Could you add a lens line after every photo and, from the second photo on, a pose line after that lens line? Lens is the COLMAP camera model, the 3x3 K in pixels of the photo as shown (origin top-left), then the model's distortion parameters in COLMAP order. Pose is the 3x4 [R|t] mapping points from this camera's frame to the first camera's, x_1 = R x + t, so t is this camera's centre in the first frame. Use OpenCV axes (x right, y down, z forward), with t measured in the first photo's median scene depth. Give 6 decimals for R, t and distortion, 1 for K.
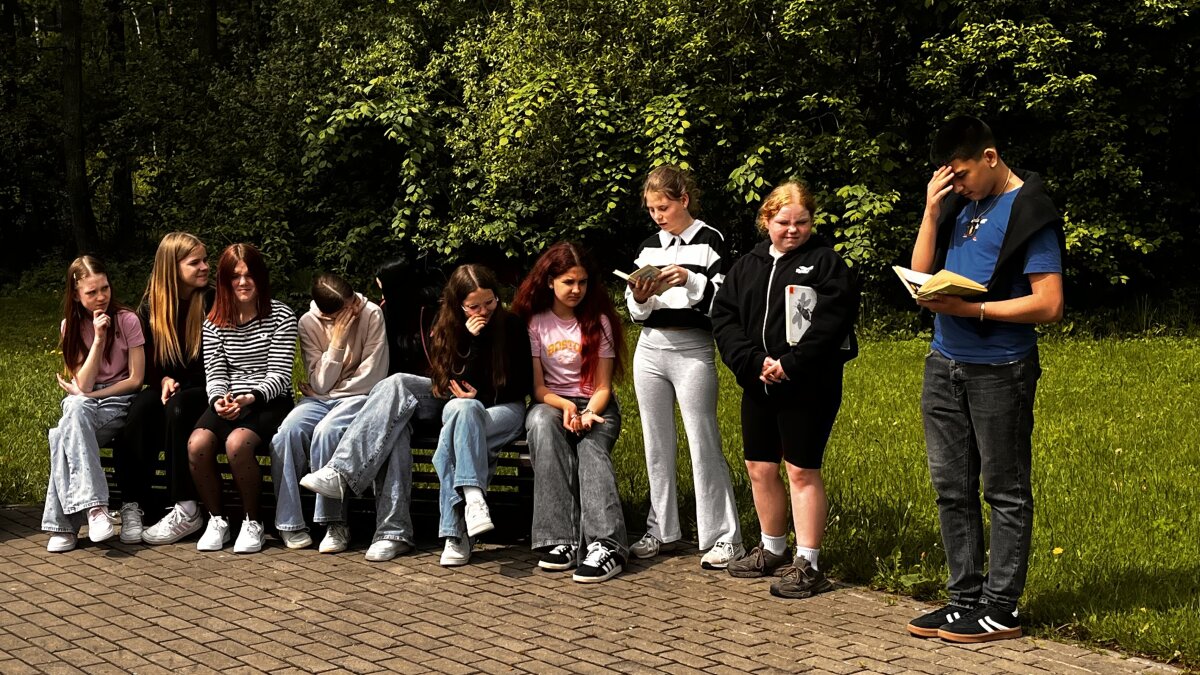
lens RADIAL K [[1766.2, 0, 600.0], [0, 1766.2, 337.5], [0, 0, 1]] dist [0.018161, 0.041779]
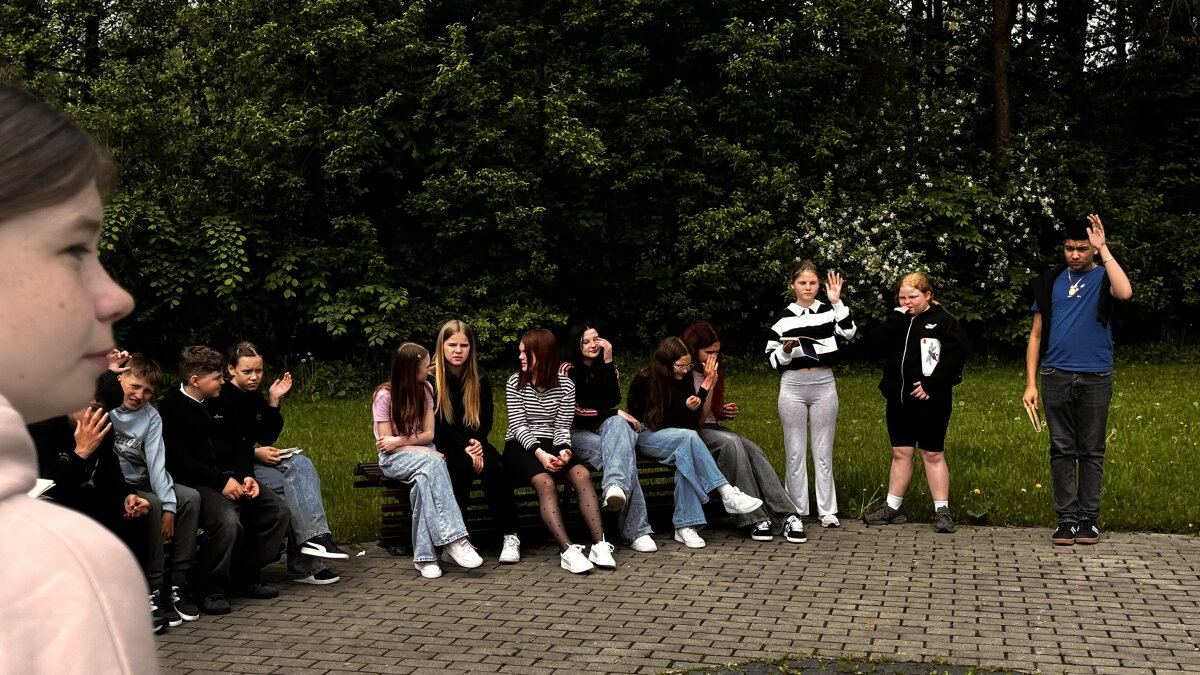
lens RADIAL K [[1305.2, 0, 600.0], [0, 1305.2, 337.5], [0, 0, 1]] dist [0.015367, -0.009412]
pose [[0.840212, -0.037080, 0.540989, -0.268273], [0.063086, 0.997569, -0.029605, -0.004333], [-0.538576, 0.059003, 0.840508, 0.063531]]
